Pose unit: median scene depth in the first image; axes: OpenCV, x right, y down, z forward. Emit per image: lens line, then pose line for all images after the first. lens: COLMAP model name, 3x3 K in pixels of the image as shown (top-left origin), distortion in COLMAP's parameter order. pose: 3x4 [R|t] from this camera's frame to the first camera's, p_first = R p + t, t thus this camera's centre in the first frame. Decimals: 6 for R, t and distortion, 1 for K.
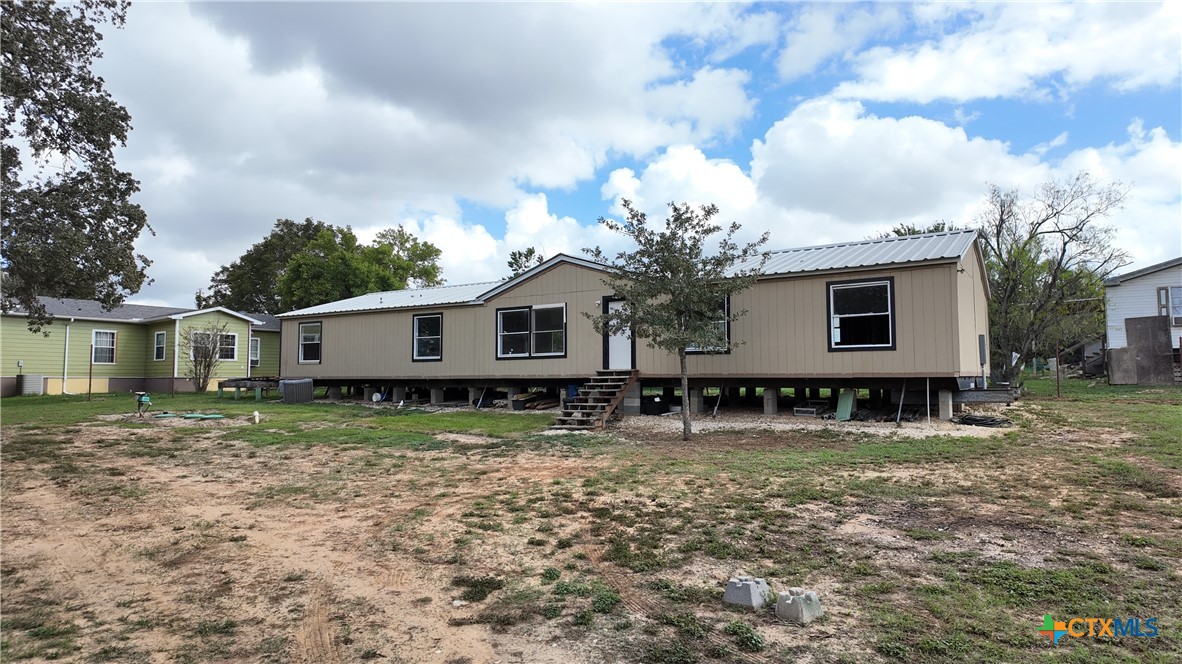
lens RADIAL K [[696.7, 0, 613.8], [0, 696.7, 327.7], [0, 0, 1]] dist [0.071200, -0.081537]
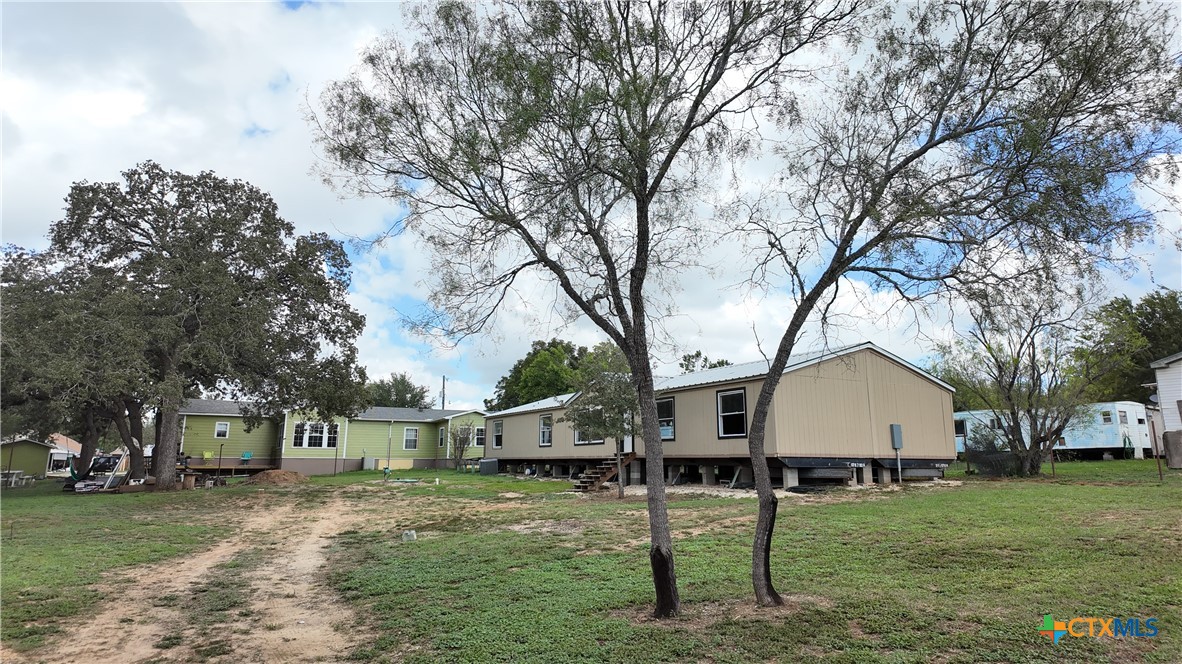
lens RADIAL K [[713.9, 0, 604.3], [0, 713.9, 336.4], [0, 0, 1]] dist [0.071245, -0.048549]
pose [[0.886646, -0.075935, -0.456173, 0.601790], [0.028604, 0.993543, -0.109790, -0.015981], [0.461564, 0.084297, 0.883093, -0.329298]]
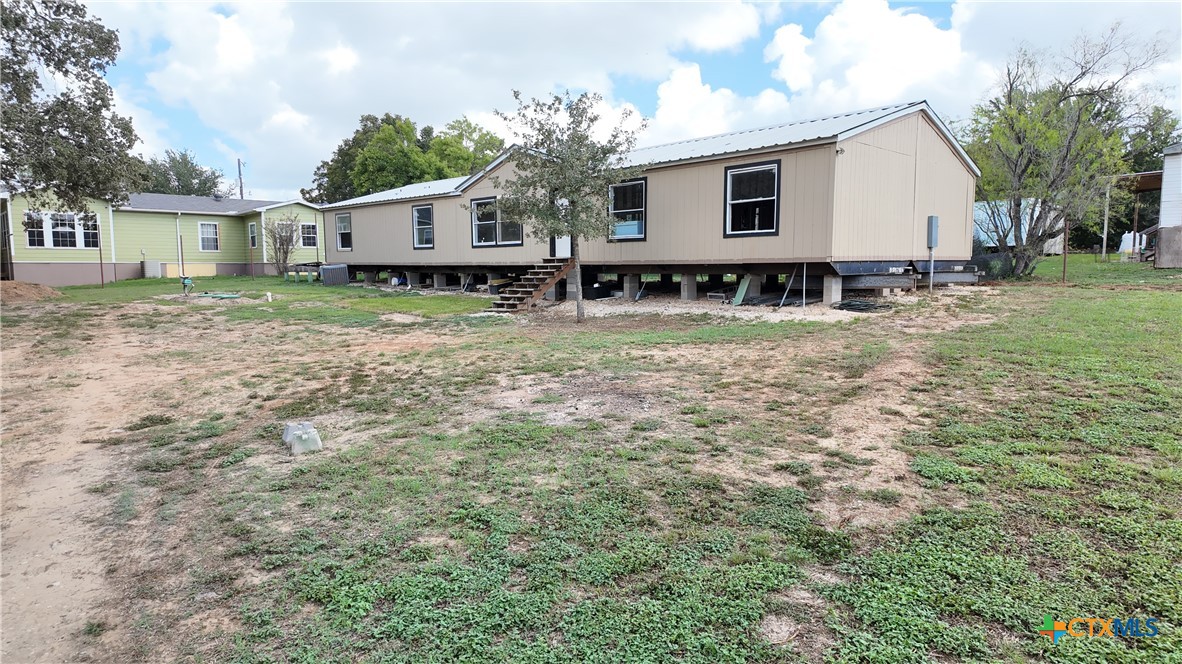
lens RADIAL K [[713.9, 0, 604.3], [0, 713.9, 336.4], [0, 0, 1]] dist [0.071245, -0.048549]
pose [[0.973050, 0.020250, -0.229702, 0.288621], [0.020023, 0.984954, 0.171653, -0.005042], [0.229722, -0.171627, 0.958004, -0.039982]]
